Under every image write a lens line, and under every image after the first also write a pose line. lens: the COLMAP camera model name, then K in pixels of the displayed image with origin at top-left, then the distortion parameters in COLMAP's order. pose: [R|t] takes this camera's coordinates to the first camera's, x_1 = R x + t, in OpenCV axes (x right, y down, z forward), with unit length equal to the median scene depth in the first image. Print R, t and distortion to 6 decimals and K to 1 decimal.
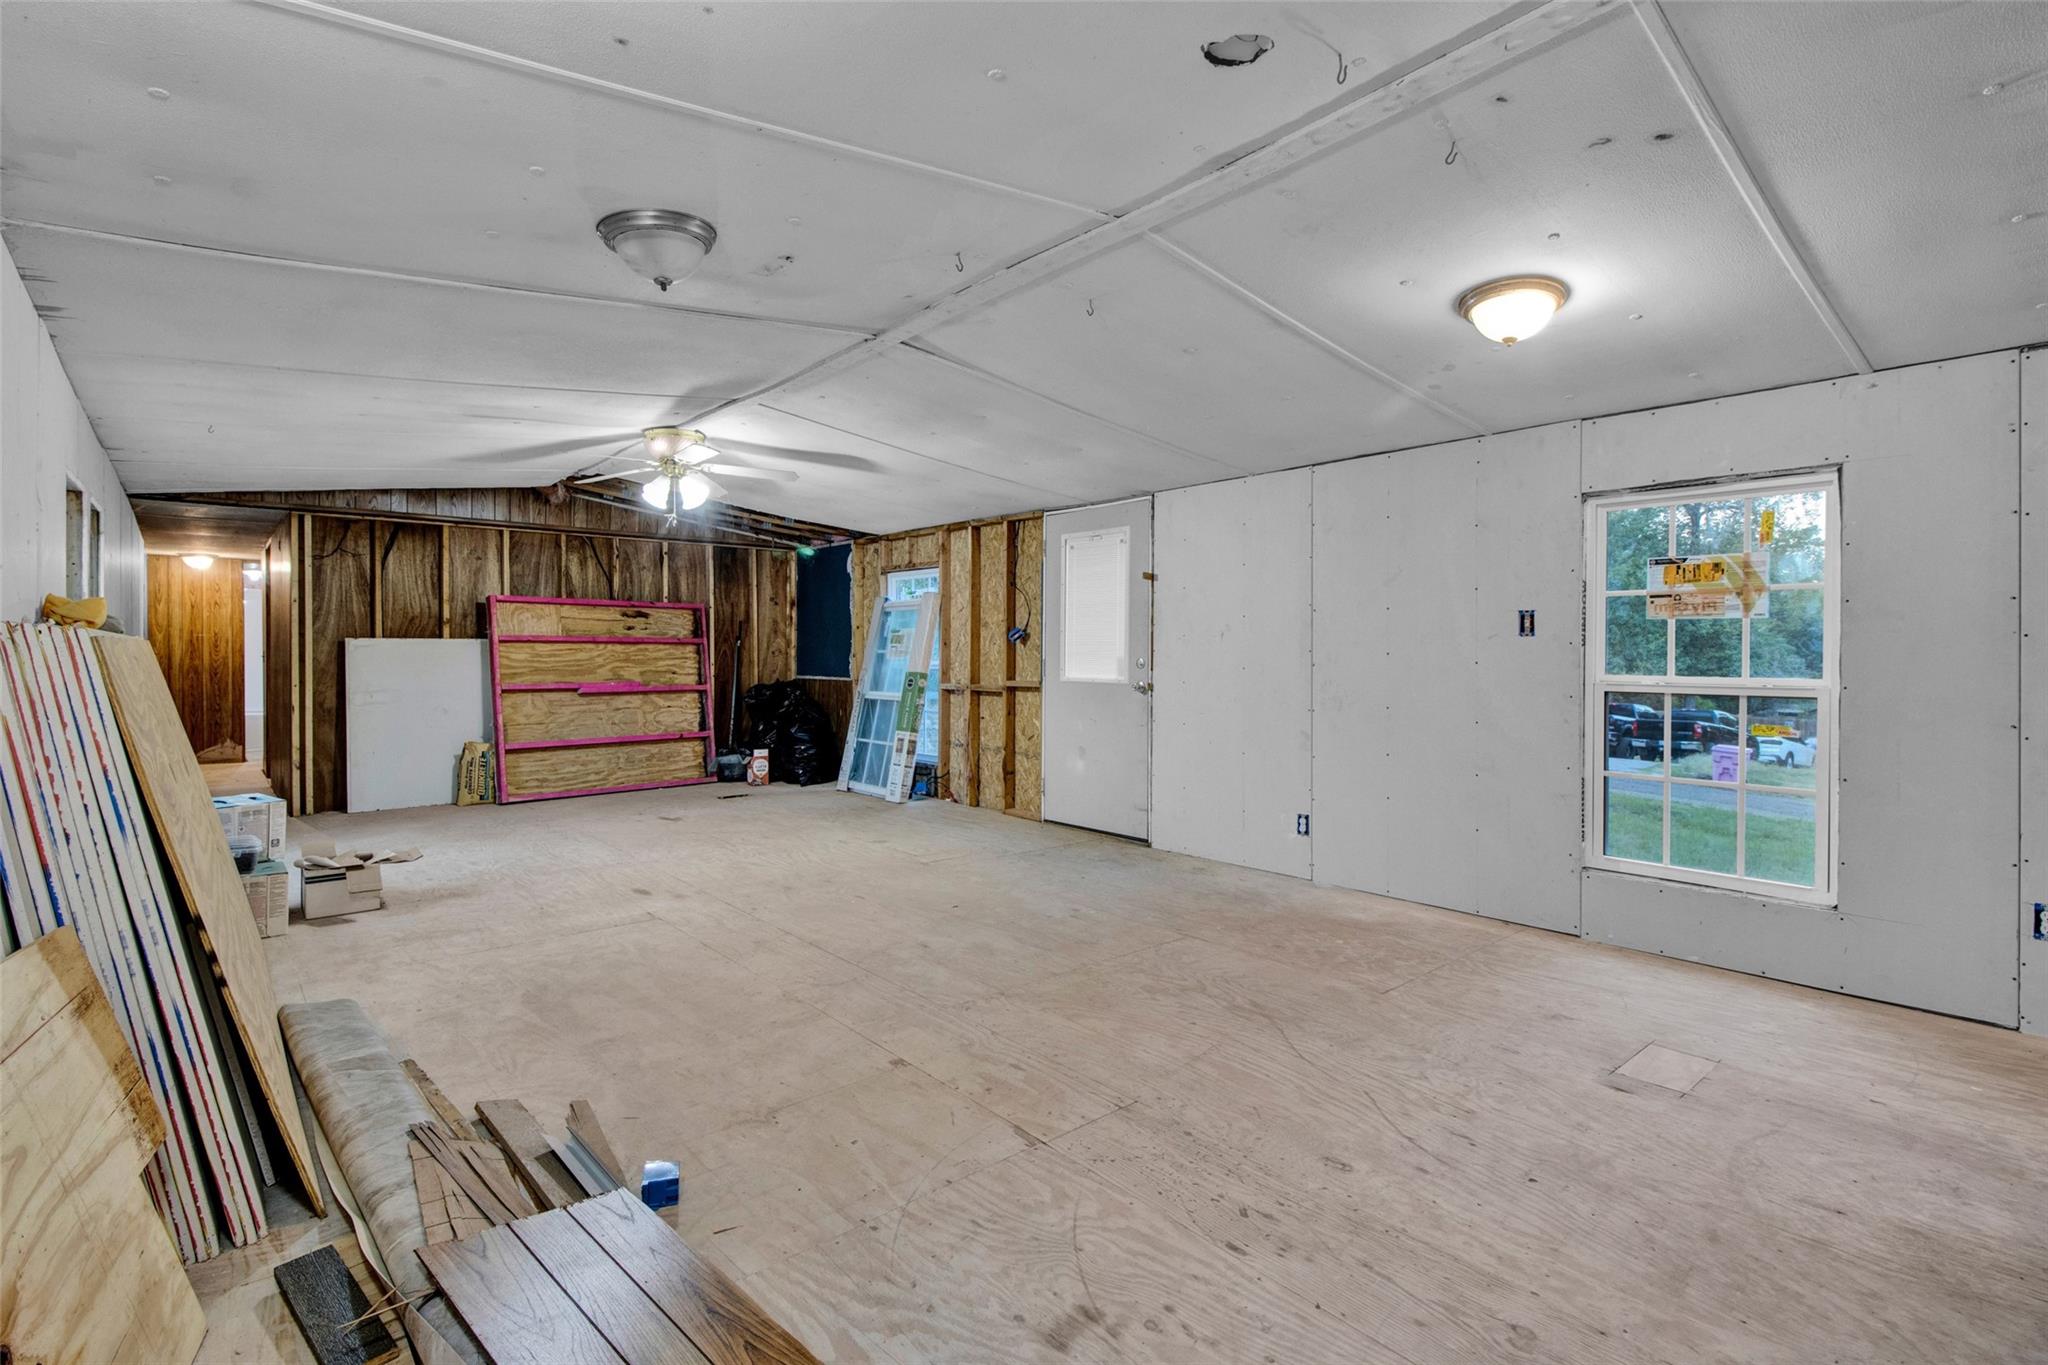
lens RADIAL K [[947.5, 0, 1018.8], [0, 947.5, 657.6], [0, 0, 1]] dist [0.009956, -0.000505]
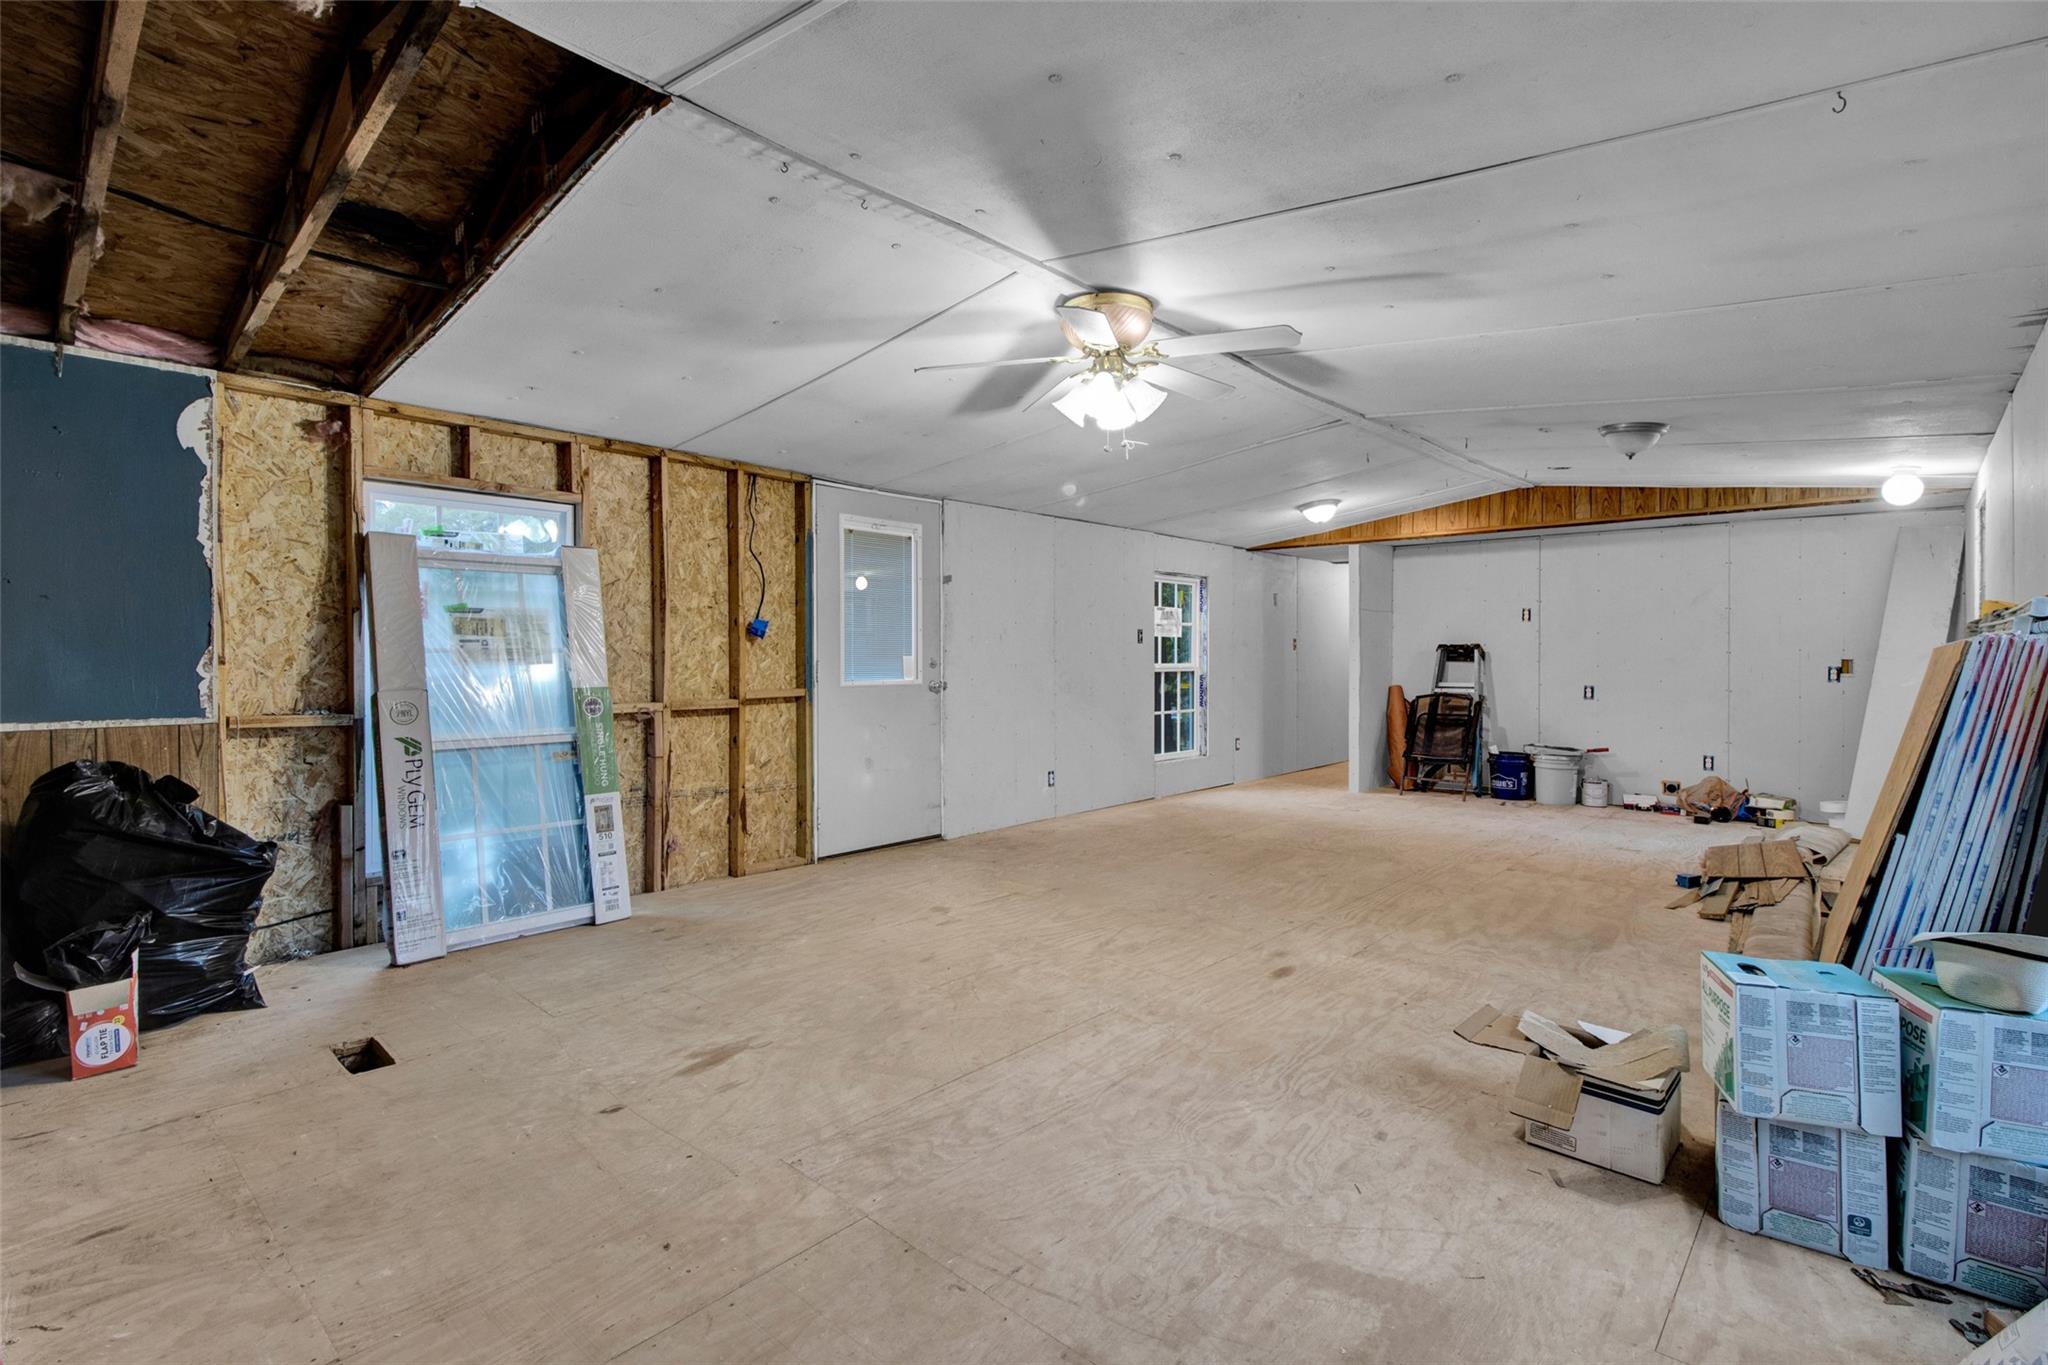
lens RADIAL K [[947.5, 0, 1018.8], [0, 947.5, 657.6], [0, 0, 1]] dist [0.009956, -0.000505]
pose [[-0.126745, -0.012153, 0.991861, -0.833484], [-0.000777, 0.999926, 0.012153, -0.011540], [-0.991935, 0.000770, -0.126745, 0.972260]]
